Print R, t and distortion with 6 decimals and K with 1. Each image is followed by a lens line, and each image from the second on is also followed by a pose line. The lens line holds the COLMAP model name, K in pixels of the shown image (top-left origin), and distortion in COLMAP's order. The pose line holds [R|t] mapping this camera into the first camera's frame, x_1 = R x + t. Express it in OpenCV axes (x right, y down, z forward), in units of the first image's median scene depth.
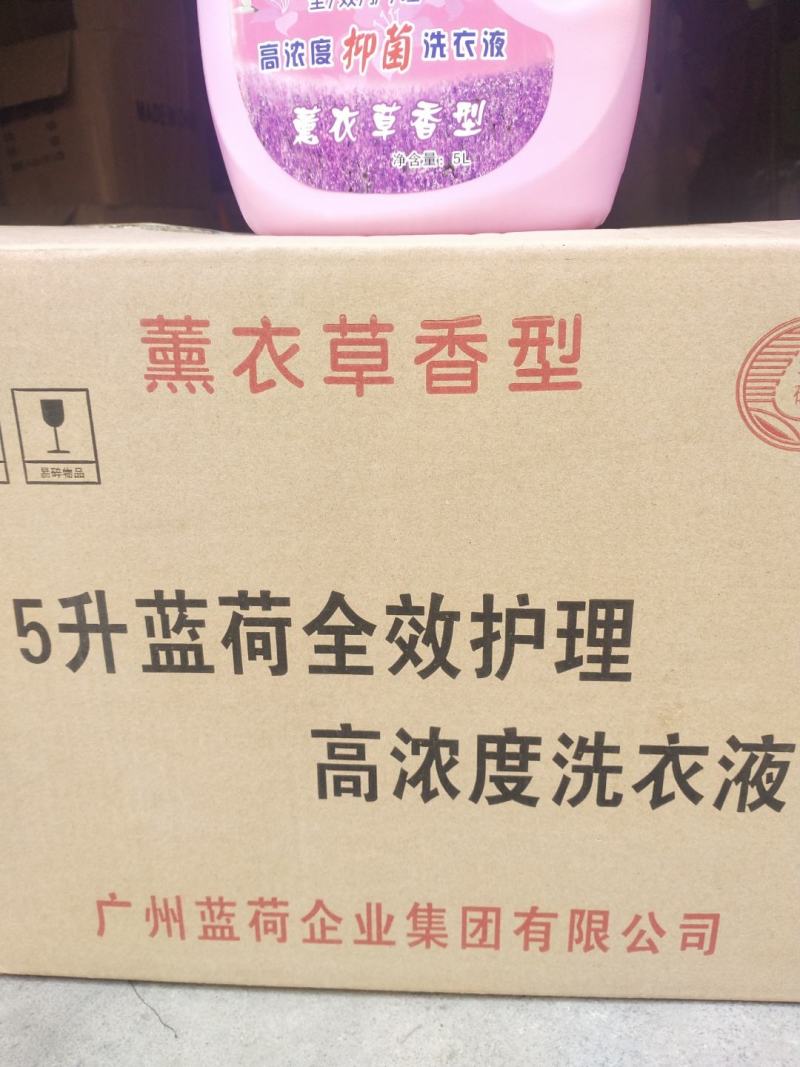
lens RADIAL K [[868.2, 0, 400.7], [0, 868.2, 537.4], [0, 0, 1]] dist [0.064323, -0.185707]
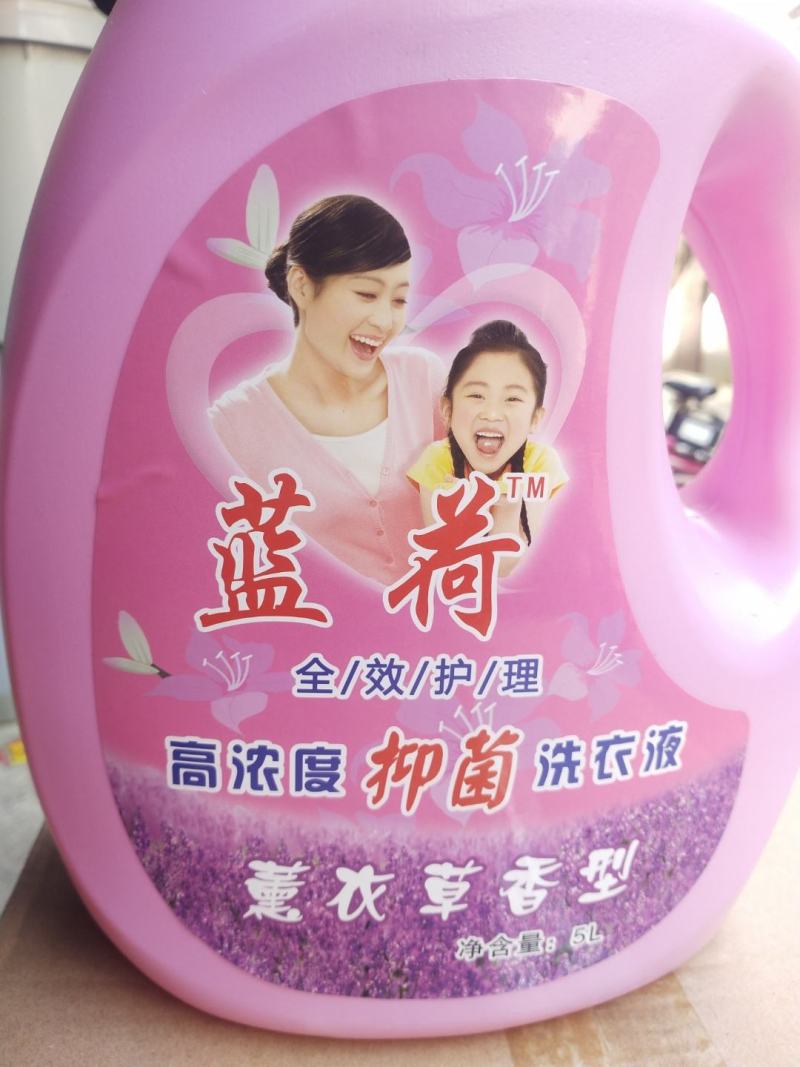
lens RADIAL K [[868.2, 0, 400.7], [0, 868.2, 537.4], [0, 0, 1]] dist [0.064323, -0.185707]
pose [[0.951459, -0.032842, 0.306017, -0.189972], [0.044826, 0.998475, -0.032214, -0.673263], [-0.304493, 0.044368, 0.951481, 0.546404]]
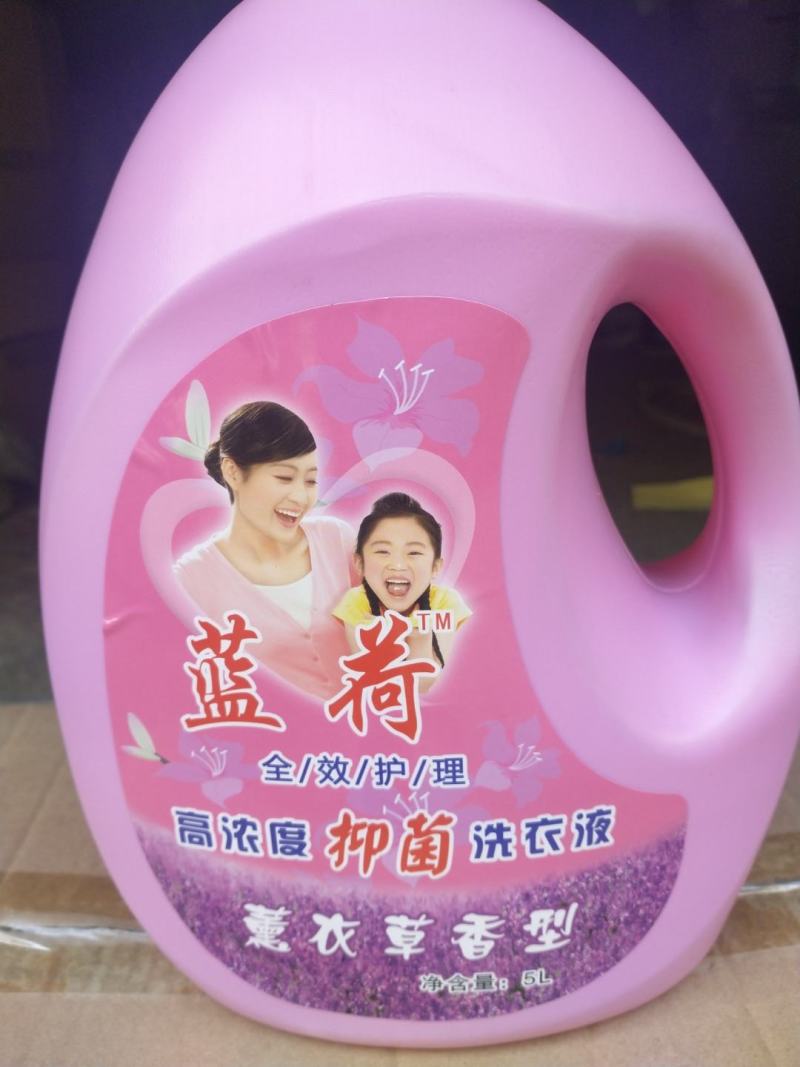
lens RADIAL K [[868.2, 0, 400.7], [0, 868.2, 537.4], [0, 0, 1]] dist [0.064323, -0.185707]
pose [[0.991922, -0.067260, 0.107548, -0.067982], [0.065516, 0.997657, 0.019678, -0.770322], [-0.108619, -0.012473, 0.994005, 0.434204]]
